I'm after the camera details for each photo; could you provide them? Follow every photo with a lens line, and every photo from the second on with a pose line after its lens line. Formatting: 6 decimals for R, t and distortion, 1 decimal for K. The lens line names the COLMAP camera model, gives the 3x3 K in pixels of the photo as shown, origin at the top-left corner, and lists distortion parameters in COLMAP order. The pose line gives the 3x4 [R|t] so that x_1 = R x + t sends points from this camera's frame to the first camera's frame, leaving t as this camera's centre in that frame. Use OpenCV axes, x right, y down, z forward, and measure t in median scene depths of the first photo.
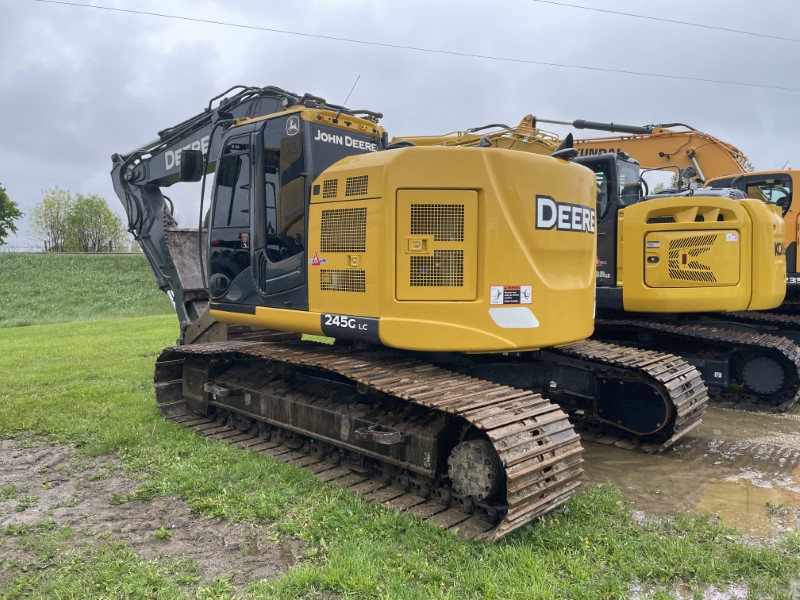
lens RADIAL K [[617.0, 0, 400.0], [0, 617.0, 300.0], [0, 0, 1]] dist [0.005914, 0.000440]
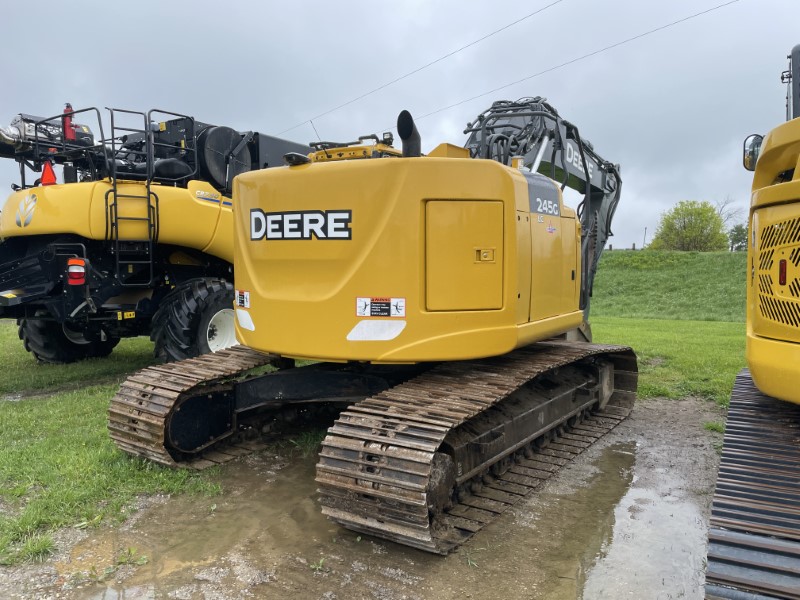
lens RADIAL K [[617.0, 0, 400.0], [0, 617.0, 300.0], [0, 0, 1]] dist [0.005914, 0.000440]
pose [[0.148316, 0.064369, -0.986843, 1.276596], [-0.063969, 0.996414, 0.055379, -0.083209], [0.986869, 0.054914, 0.151902, 1.043836]]
